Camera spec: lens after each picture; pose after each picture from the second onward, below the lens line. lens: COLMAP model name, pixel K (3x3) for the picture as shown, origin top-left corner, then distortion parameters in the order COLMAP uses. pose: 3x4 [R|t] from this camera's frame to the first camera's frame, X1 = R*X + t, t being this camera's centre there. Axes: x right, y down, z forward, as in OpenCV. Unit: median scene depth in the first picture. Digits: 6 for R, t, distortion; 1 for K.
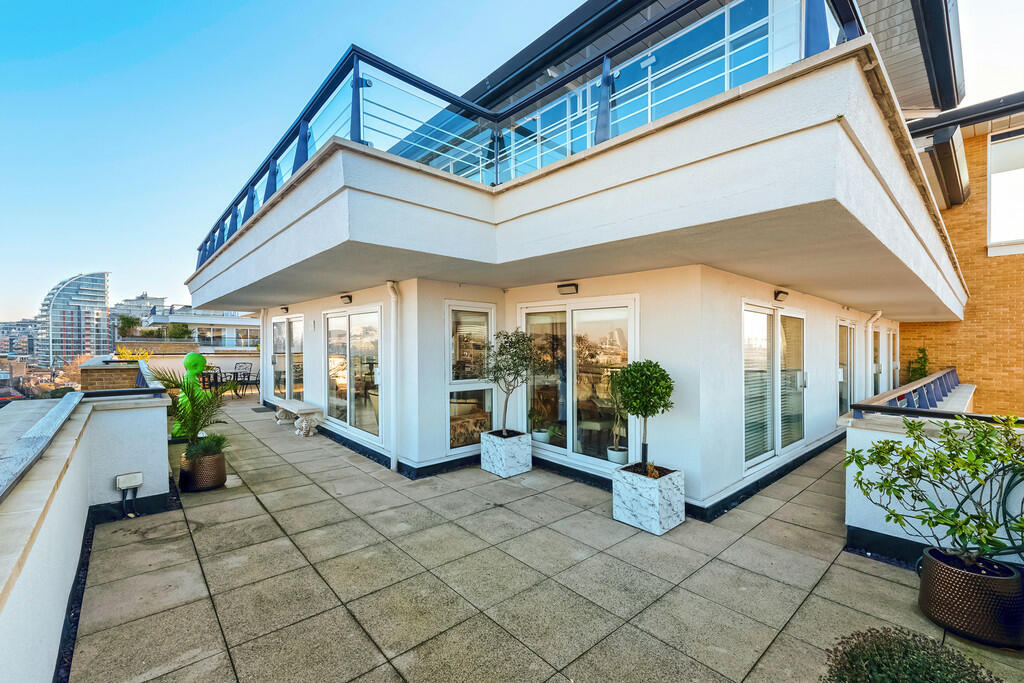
lens RADIAL K [[426.1, 0, 507.7], [0, 426.1, 336.3], [0, 0, 1]] dist [0.001406, 0.000194]
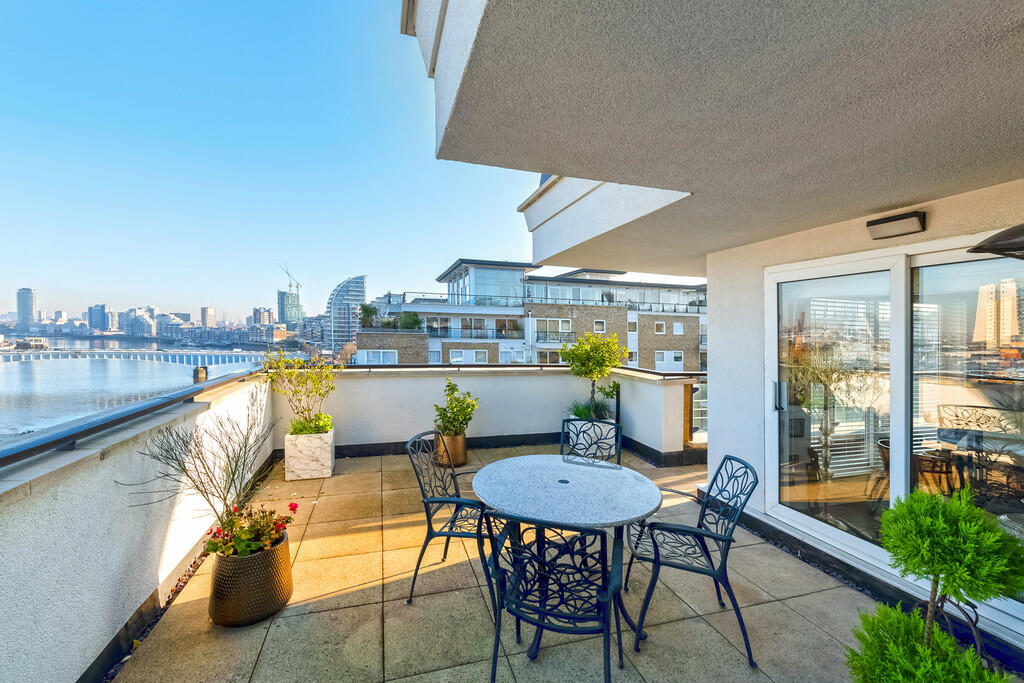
lens RADIAL K [[421.9, 0, 484.8], [0, 421.9, 343.1], [0, 0, 1]] dist [-0.000220, 0.000024]
pose [[0.883058, 0.016511, -0.468973, -0.171694], [0.000613, 0.999339, 0.036338, 0.001901], [0.469263, -0.032376, 0.882465, 0.231640]]
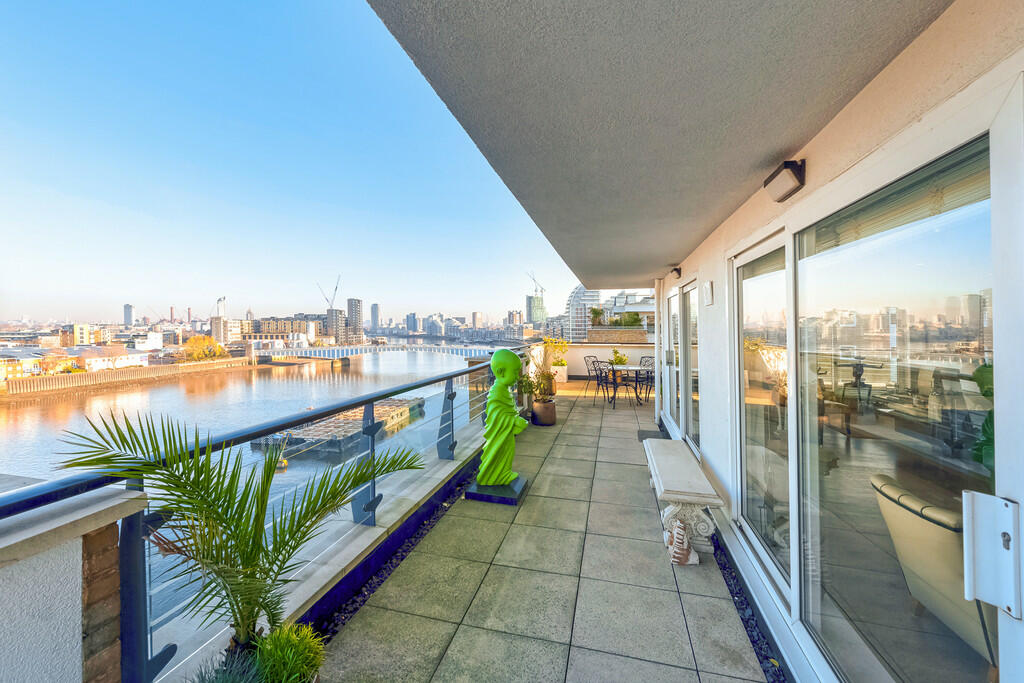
lens RADIAL K [[426.1, 0, 507.7], [0, 426.1, 336.3], [0, 0, 1]] dist [0.001406, 0.000194]
pose [[0.554662, 0.005561, -0.832057, -0.041816], [0.020507, 0.999583, 0.020351, 0.001503], [0.831823, -0.028351, 0.554316, 0.117885]]
